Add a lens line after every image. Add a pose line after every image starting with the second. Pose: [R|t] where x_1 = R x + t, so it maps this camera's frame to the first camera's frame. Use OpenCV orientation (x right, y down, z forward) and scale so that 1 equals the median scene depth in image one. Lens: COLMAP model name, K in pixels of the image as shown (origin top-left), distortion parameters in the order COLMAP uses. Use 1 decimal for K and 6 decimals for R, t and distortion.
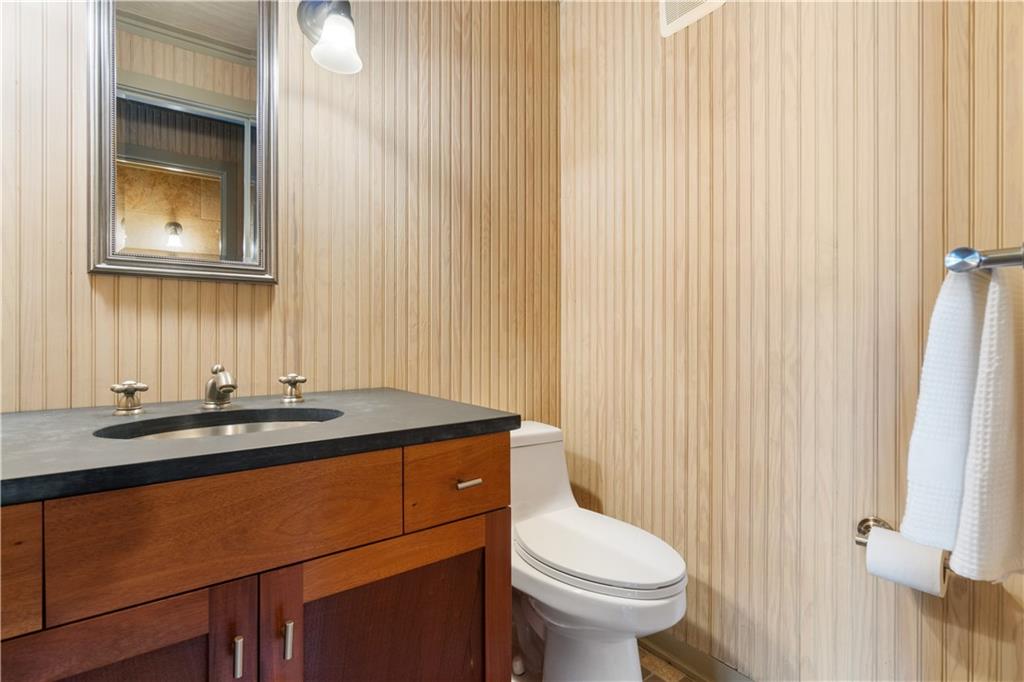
lens RADIAL K [[483.4, 0, 512.1], [0, 483.4, 338.9], [0, 0, 1]] dist [0.000172, 0.000003]
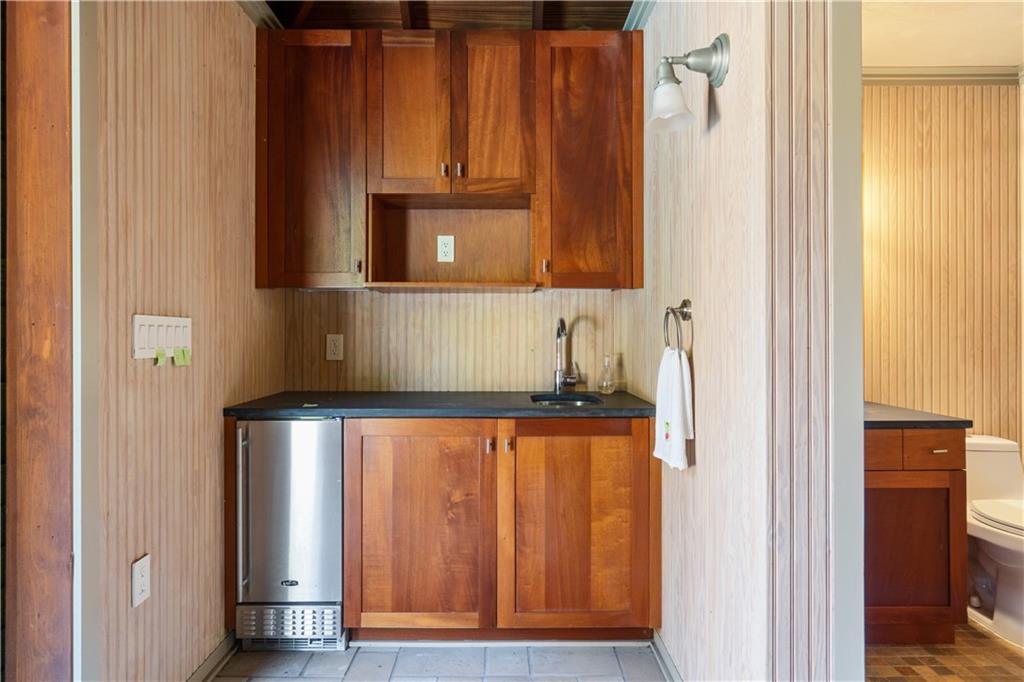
lens RADIAL K [[620.0, 0, 511.5], [0, 620.0, 334.3], [0, 0, 1]] dist [0.006270, 0.001003]
pose [[0.799147, -0.002426, -0.601131, 0.022356], [-0.000539, 0.999989, -0.004753, -0.088936], [0.601135, 0.004122, 0.799137, -1.098636]]
